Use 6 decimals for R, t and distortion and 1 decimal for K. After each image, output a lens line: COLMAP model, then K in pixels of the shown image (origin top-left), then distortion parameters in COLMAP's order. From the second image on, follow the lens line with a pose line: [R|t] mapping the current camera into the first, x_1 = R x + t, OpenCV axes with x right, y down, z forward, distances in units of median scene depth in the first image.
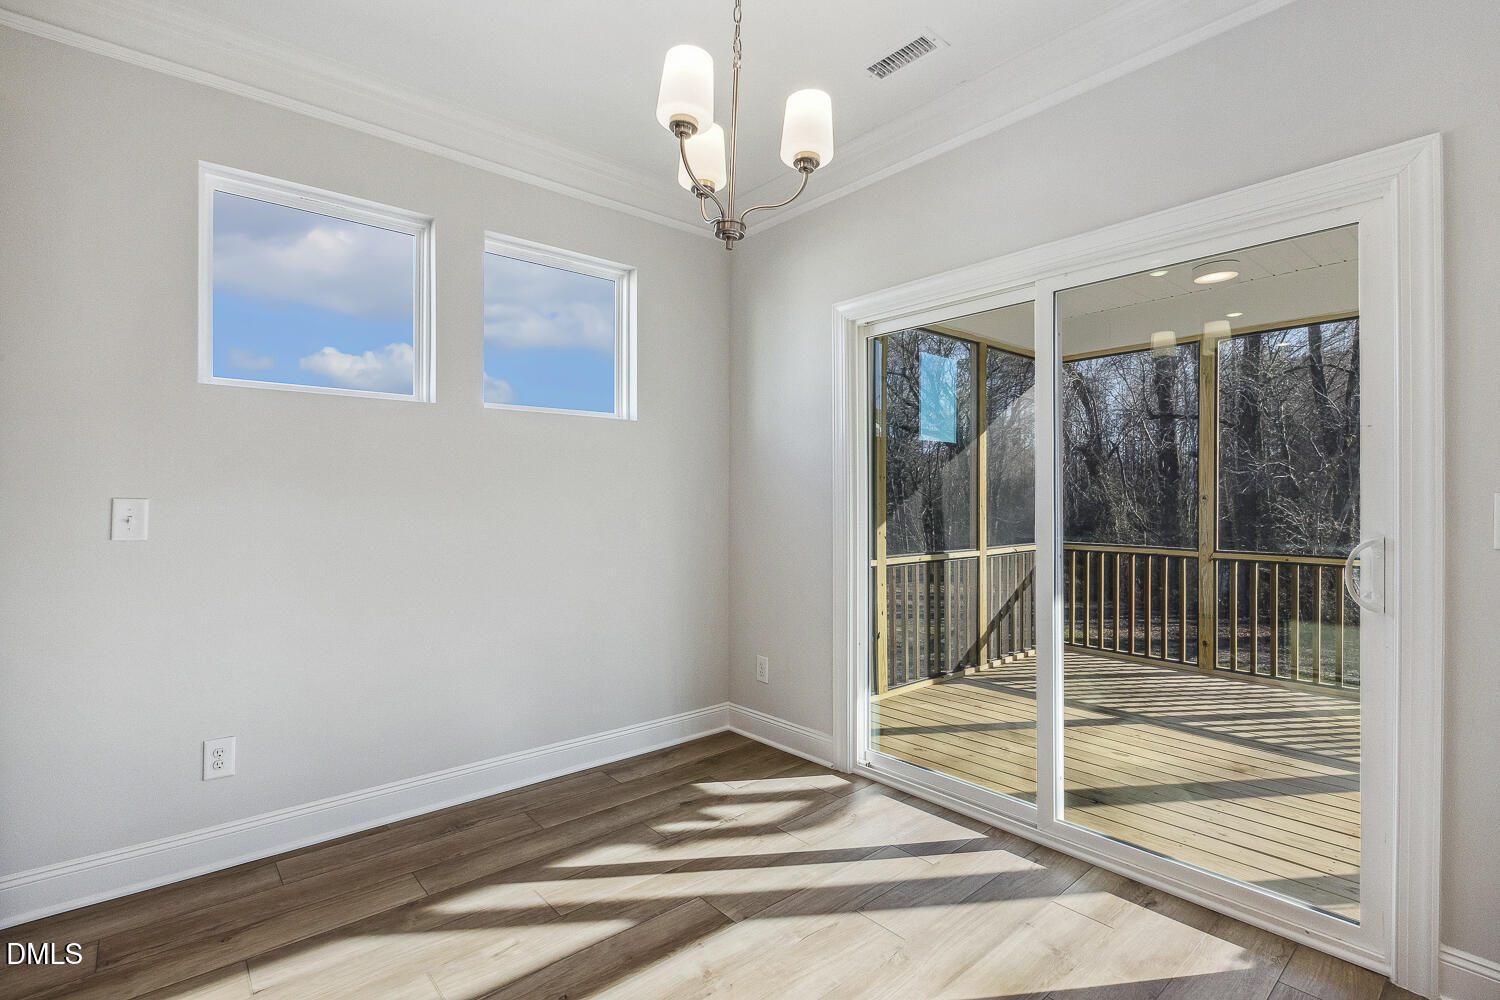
lens RADIAL K [[692.5, 0, 742.5], [0, 692.5, 503.0], [0, 0, 1]] dist [-0.007037, -0.001777]
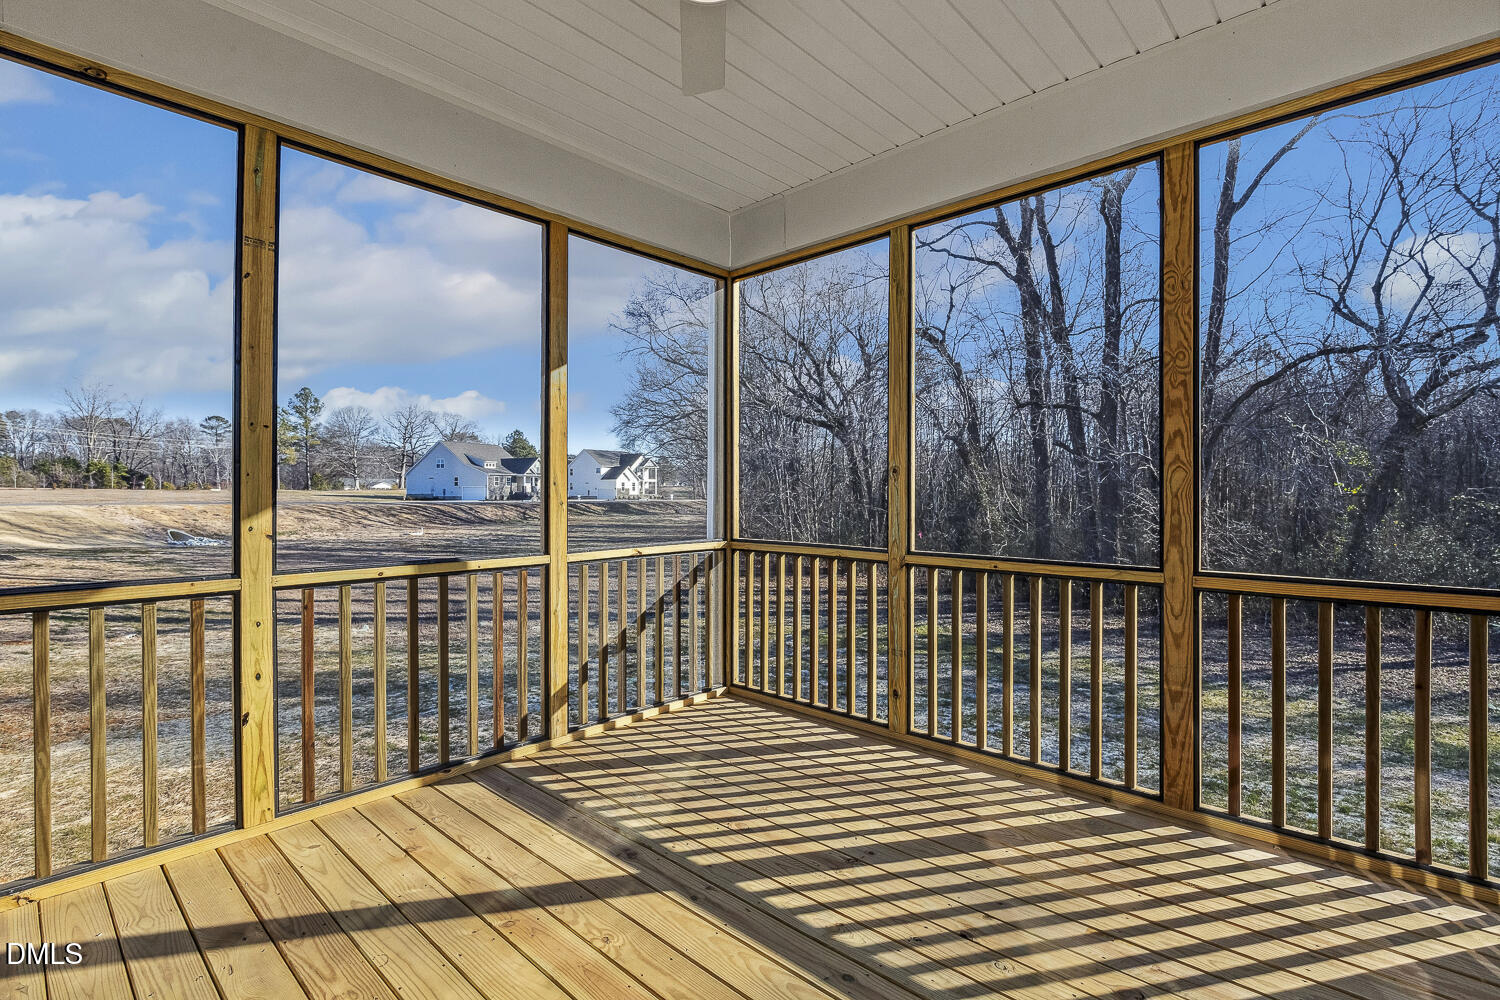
lens RADIAL K [[692.5, 0, 741.9], [0, 692.5, 490.4], [0, 0, 1]] dist [-0.007037, -0.001777]
pose [[0.992737, 0.000487, 0.120304, 0.633516], [0.000316, 0.999978, -0.006651, 0.021058], [-0.120304, 0.006641, 0.992715, 0.516102]]
